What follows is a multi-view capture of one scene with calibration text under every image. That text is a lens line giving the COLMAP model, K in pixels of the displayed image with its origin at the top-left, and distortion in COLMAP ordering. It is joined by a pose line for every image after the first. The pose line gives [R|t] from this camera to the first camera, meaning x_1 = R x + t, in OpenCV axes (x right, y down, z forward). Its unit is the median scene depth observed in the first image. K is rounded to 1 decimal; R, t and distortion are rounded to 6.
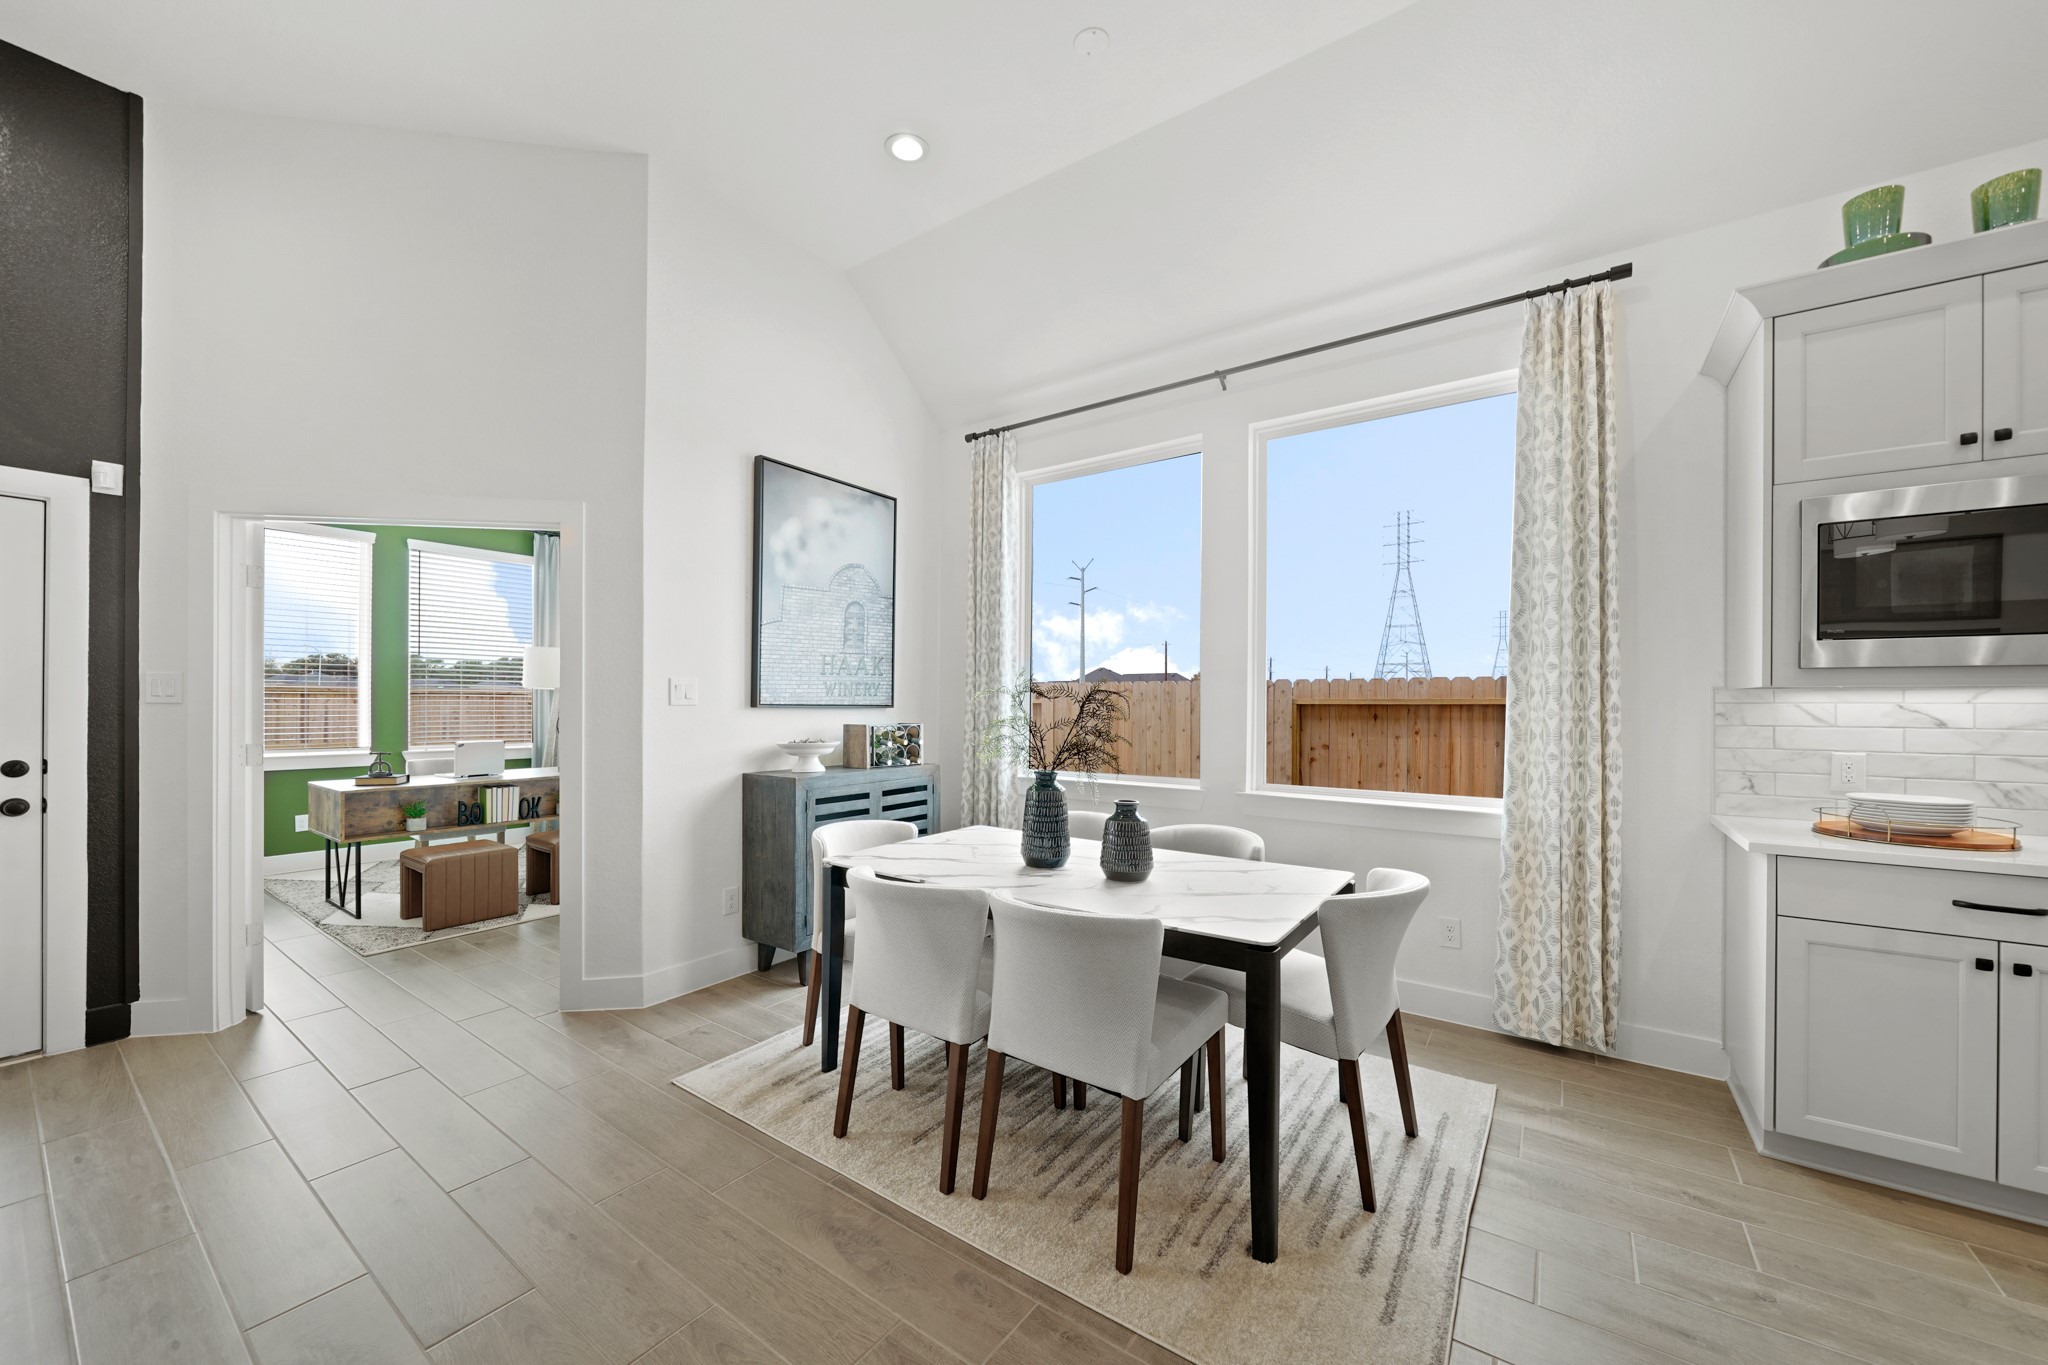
lens RADIAL K [[756.4, 0, 1029.6], [0, 756.4, 703.3], [0, 0, 1]] dist [-0.001052, -0.000165]
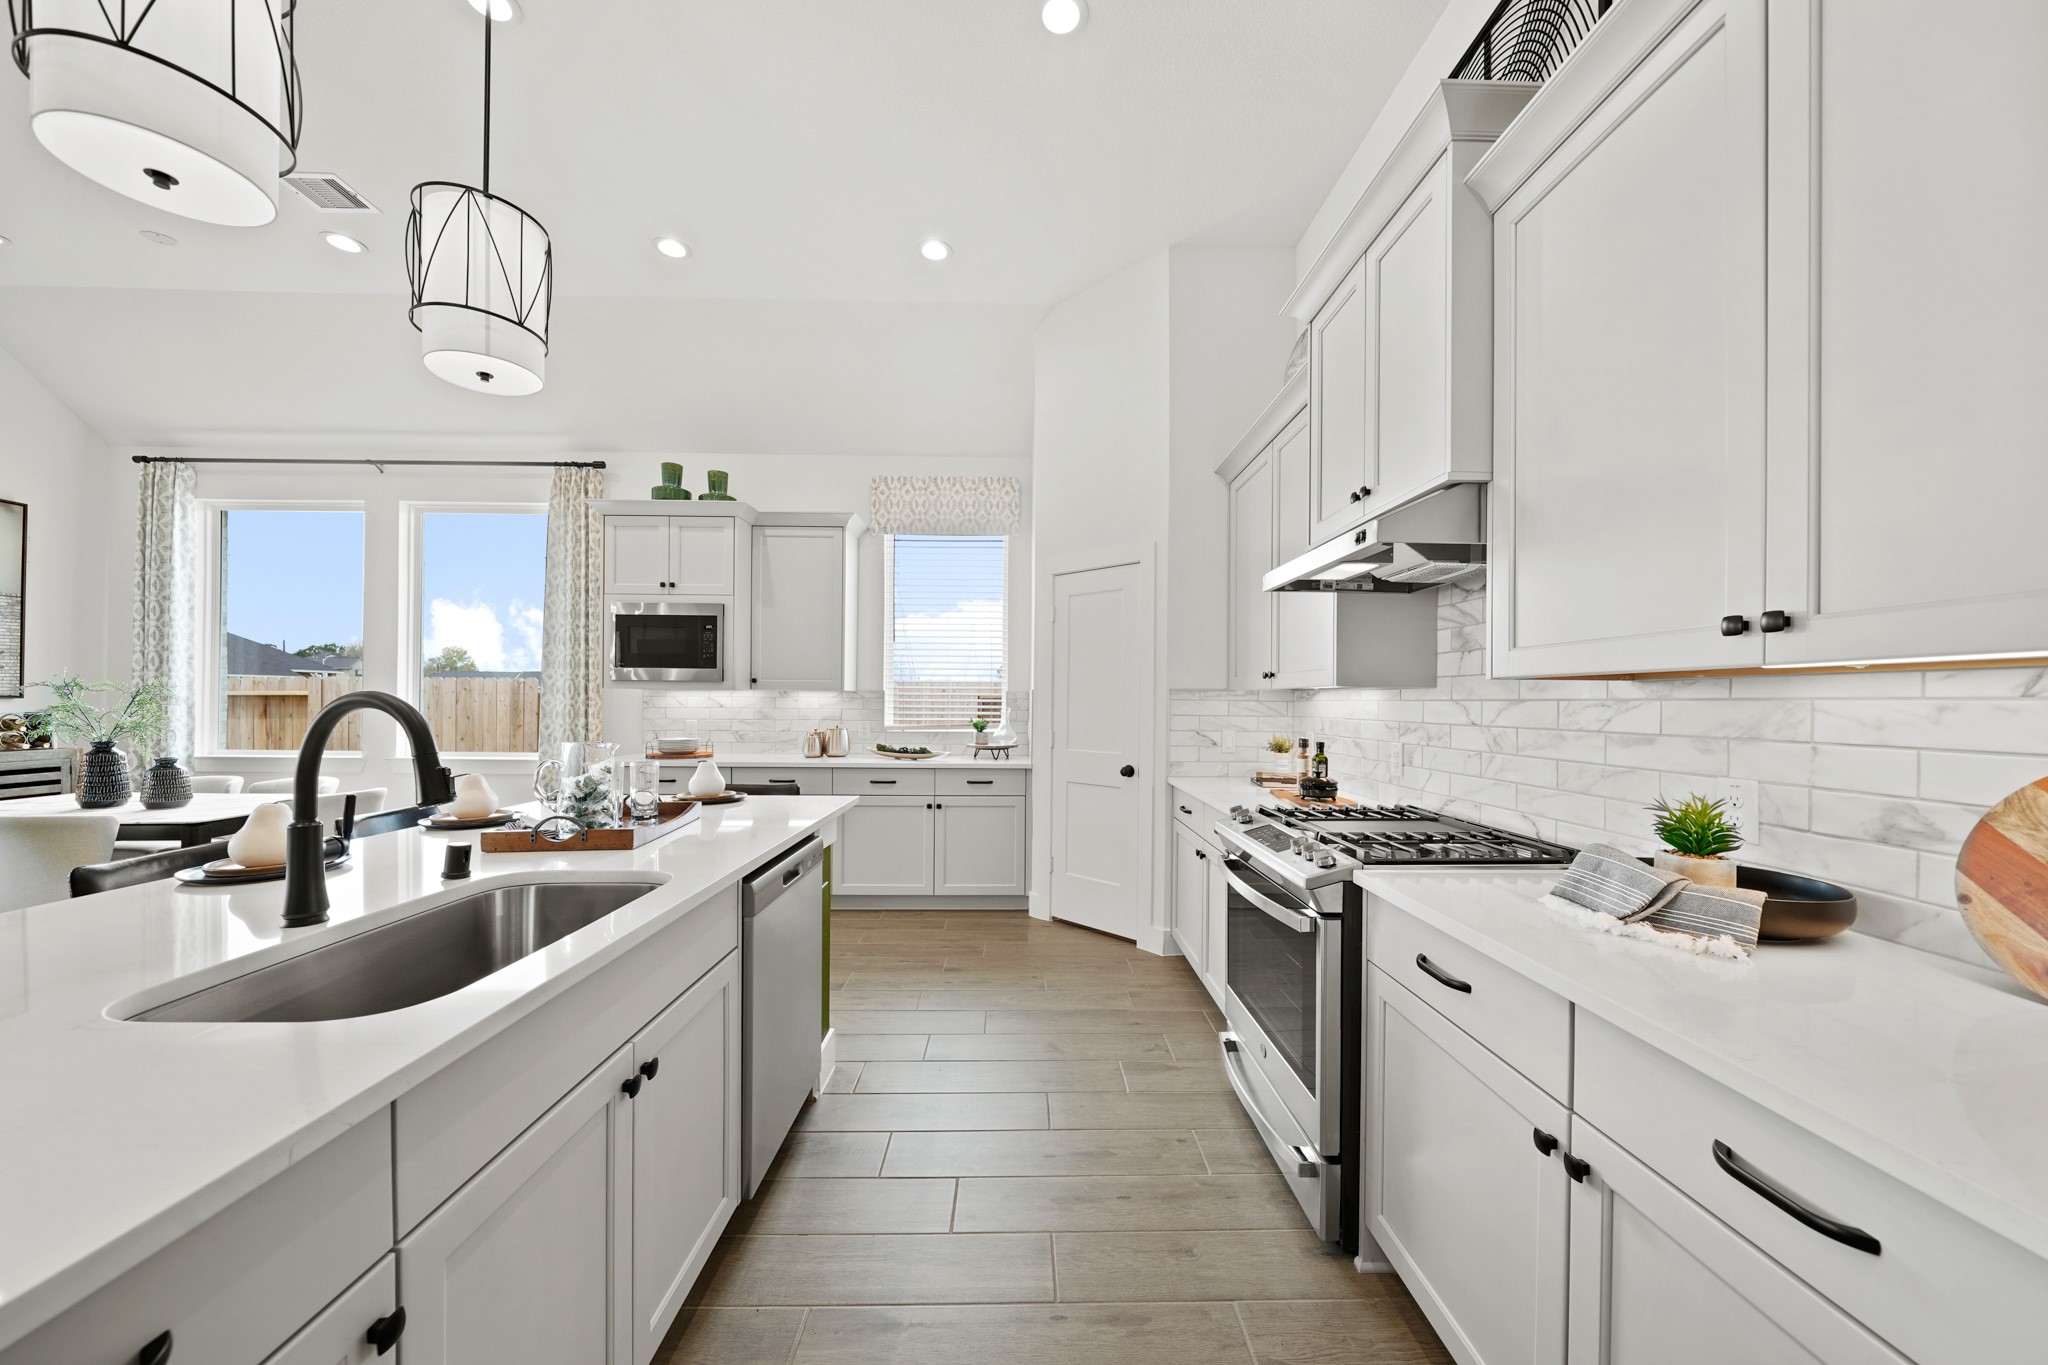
lens RADIAL K [[705.0, 0, 1031.7], [0, 705.0, 703.1], [0, 0, 1]] dist [-0.005159, -0.000215]
pose [[0.804045, -0.000945, 0.594568, 0.557121], [-0.003939, 0.999968, 0.006916, 0.000625], [-0.594555, -0.007903, 0.804016, -0.947243]]
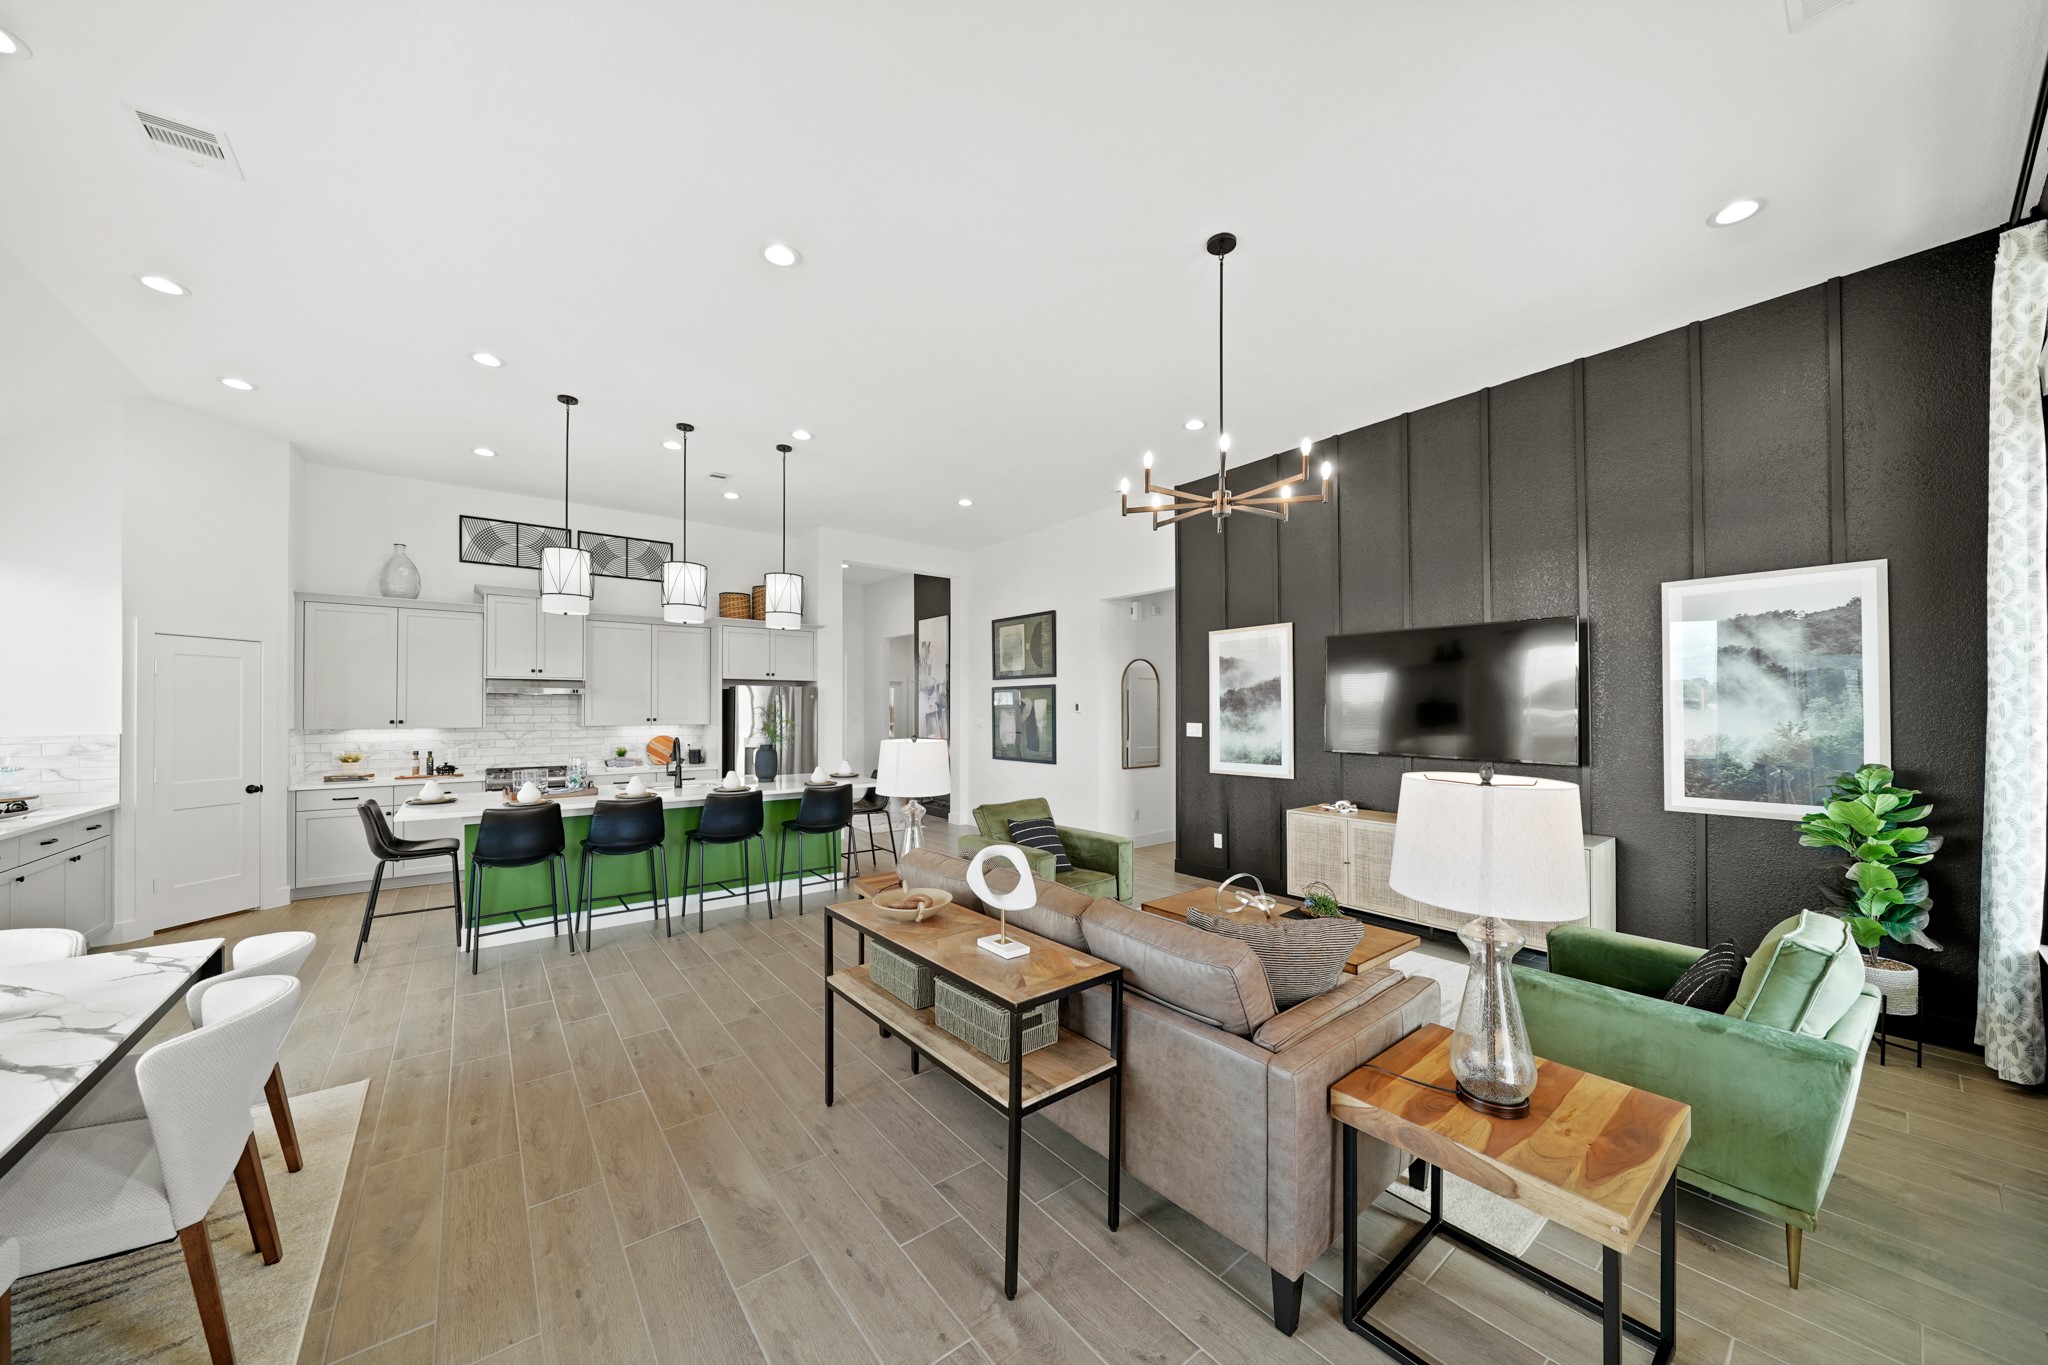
lens RADIAL K [[705.0, 0, 1031.7], [0, 705.0, 703.1], [0, 0, 1]] dist [-0.005159, -0.000215]
pose [[-0.960708, -0.002674, 0.277548, -0.913400], [-0.004923, 0.999960, -0.007405, -0.082157], [-0.277517, -0.008481, -0.960683, 1.098683]]
